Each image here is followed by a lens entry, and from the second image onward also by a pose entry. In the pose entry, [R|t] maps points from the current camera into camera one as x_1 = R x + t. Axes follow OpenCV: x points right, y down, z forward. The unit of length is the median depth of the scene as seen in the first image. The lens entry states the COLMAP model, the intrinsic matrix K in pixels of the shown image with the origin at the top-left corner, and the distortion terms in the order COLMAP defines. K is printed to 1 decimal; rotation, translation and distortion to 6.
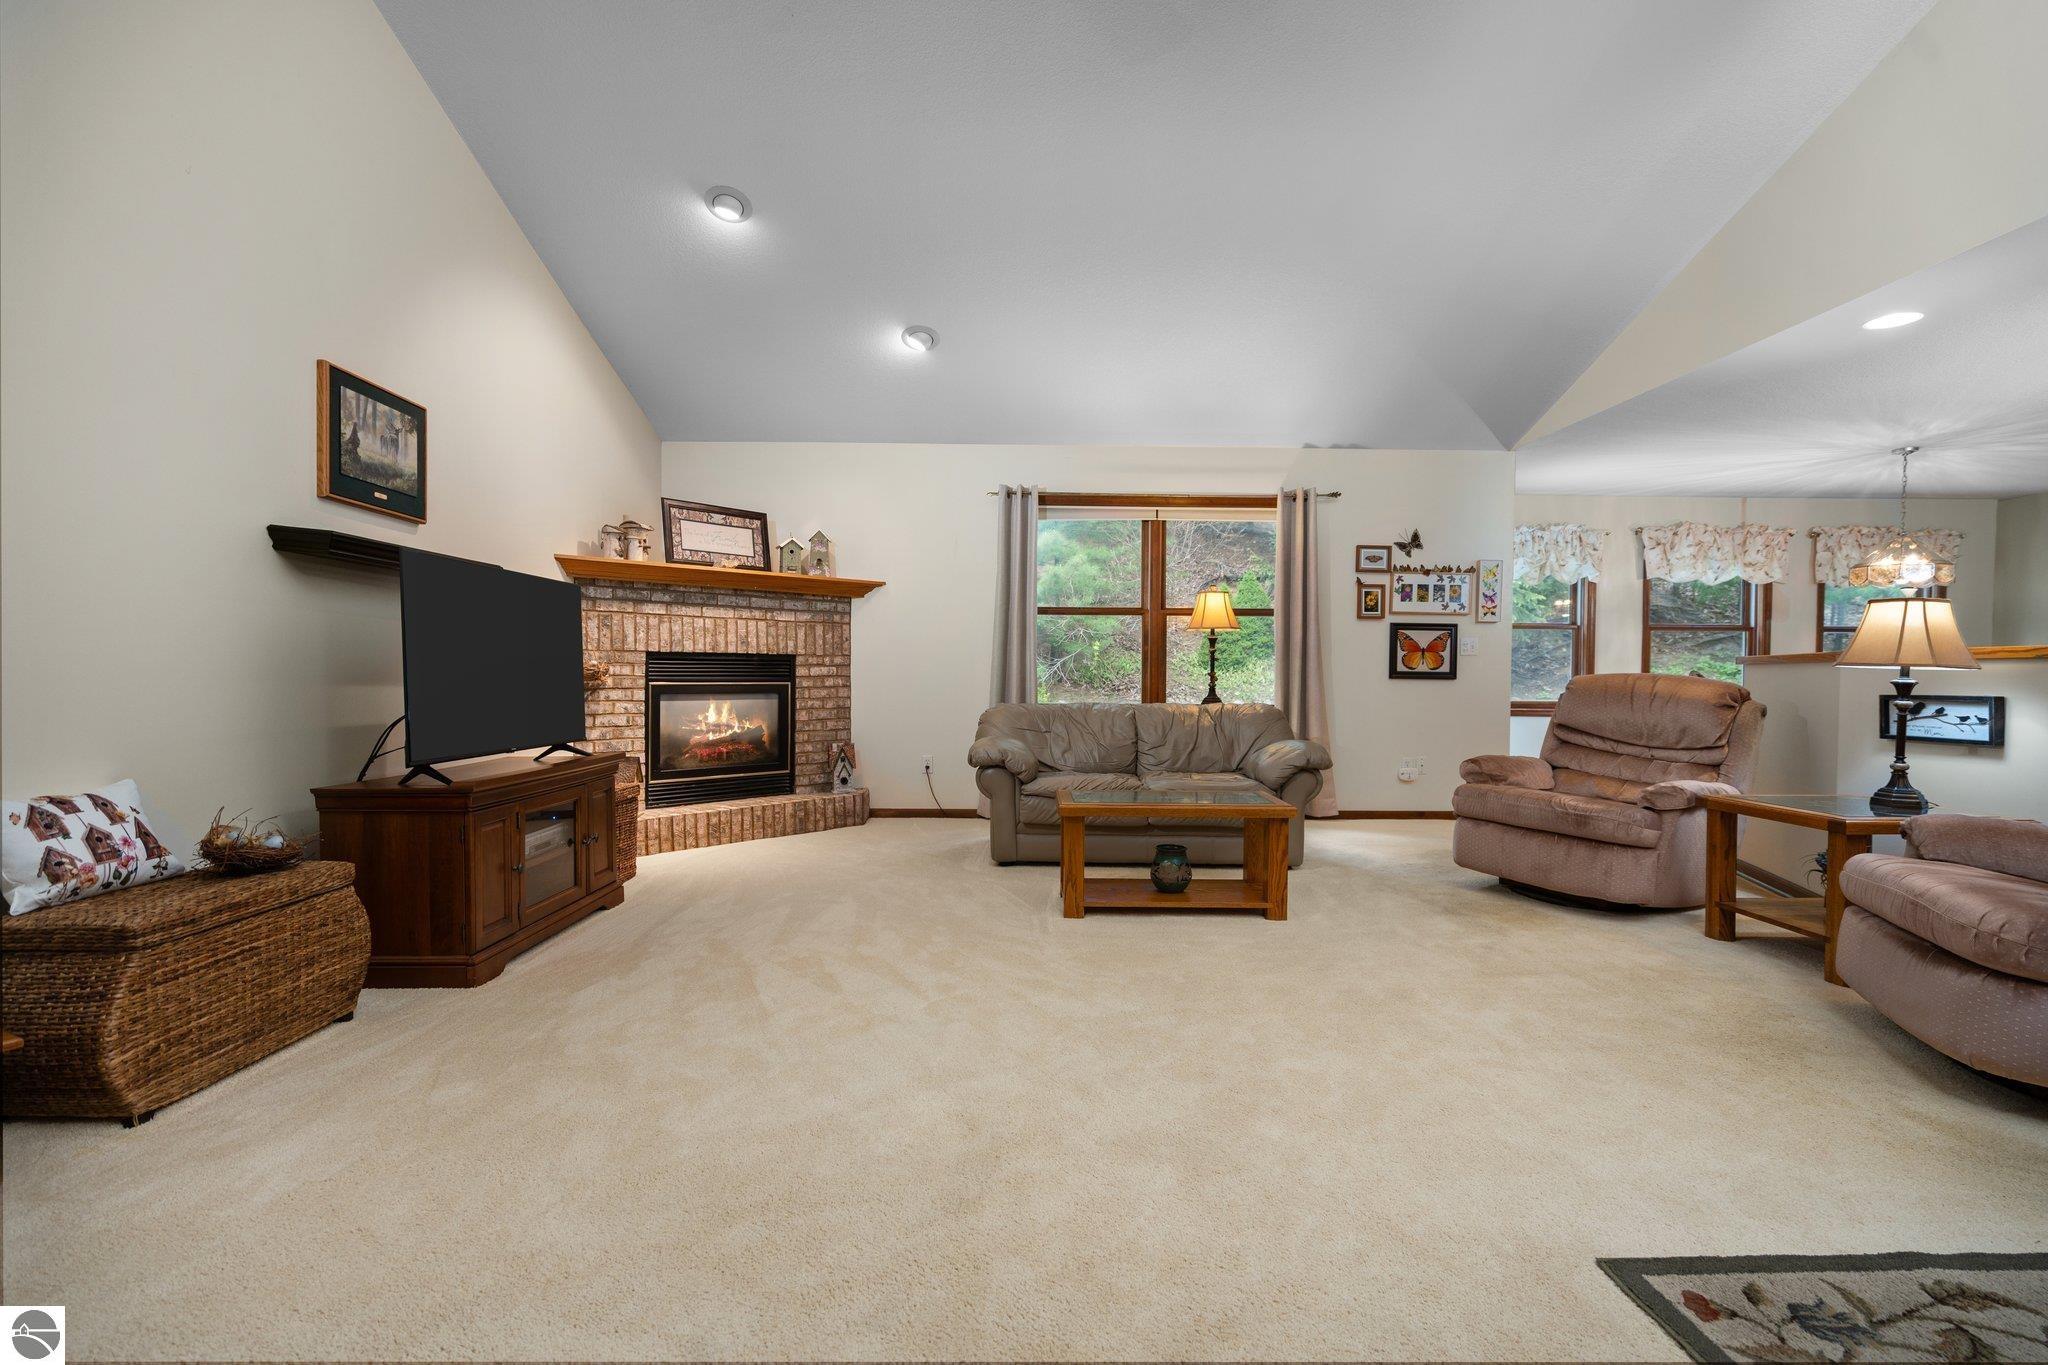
lens RADIAL K [[914.1, 0, 1022.2], [0, 914.1, 688.9], [0, 0, 1]] dist [0.000963, 0.000821]
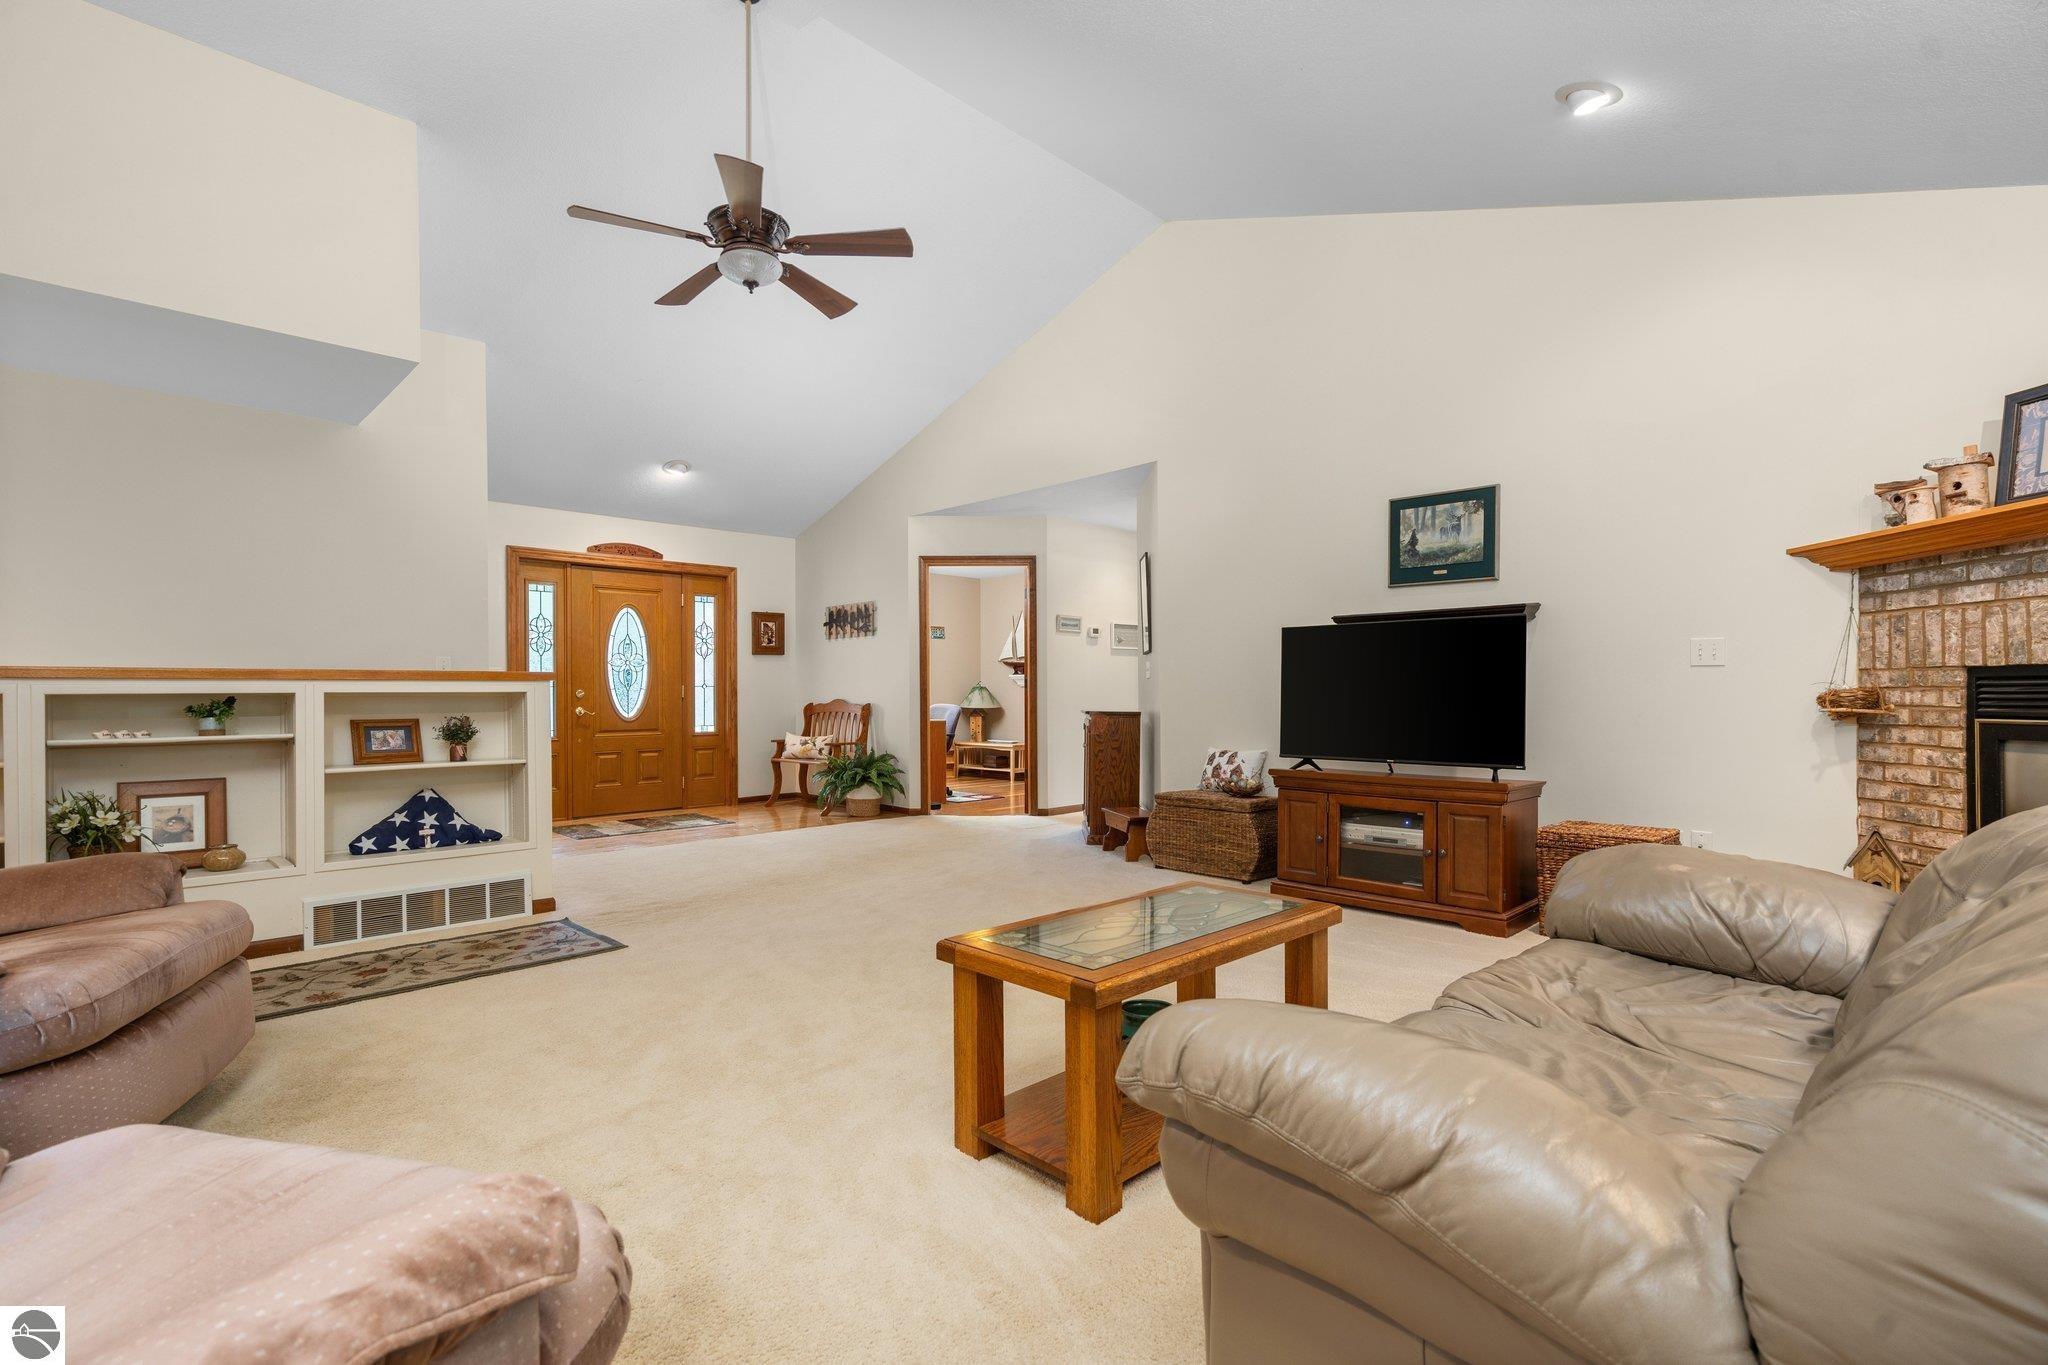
lens RADIAL K [[933.3, 0, 1018.9], [0, 933.3, 694.5], [0, 0, 1]] dist [0.001005, 0.000842]
pose [[-0.722676, -0.005533, -0.691165, 0.418668], [-0.013466, 0.999891, 0.006076, -0.016365], [0.691056, 0.013698, -0.722672, 0.917913]]
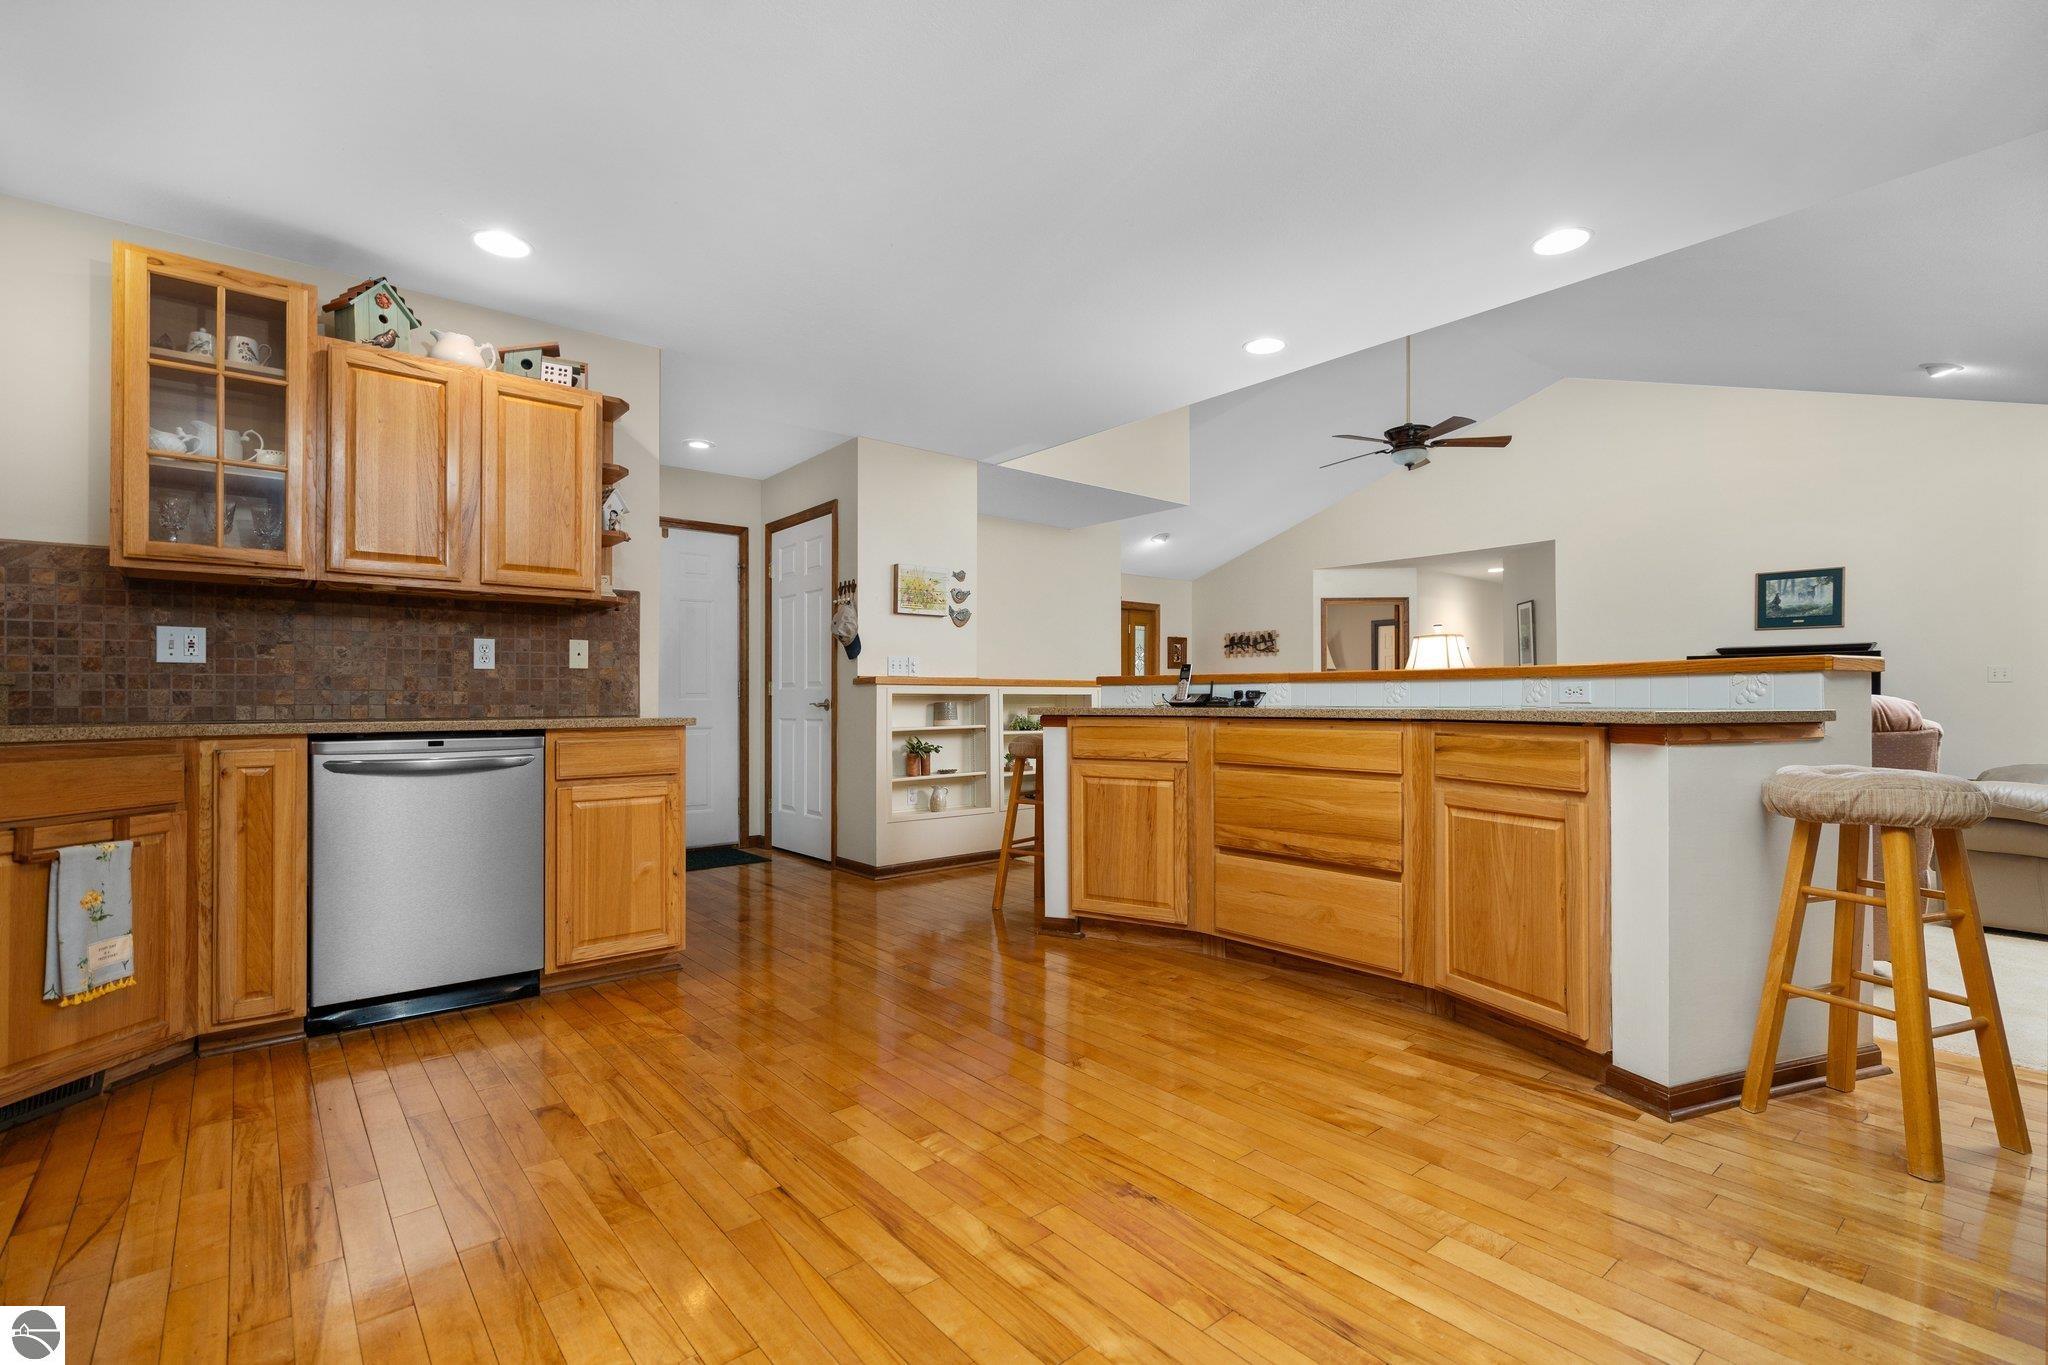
lens RADIAL K [[926.2, 0, 1018.7], [0, 926.2, 687.2], [0, 0, 1]] dist [0.000288, 0.000856]
pose [[-0.777773, -0.018079, -0.628285, 1.220988], [-0.017480, 0.999822, -0.007130, -0.004423], [0.628302, 0.005437, -0.777951, 0.899650]]
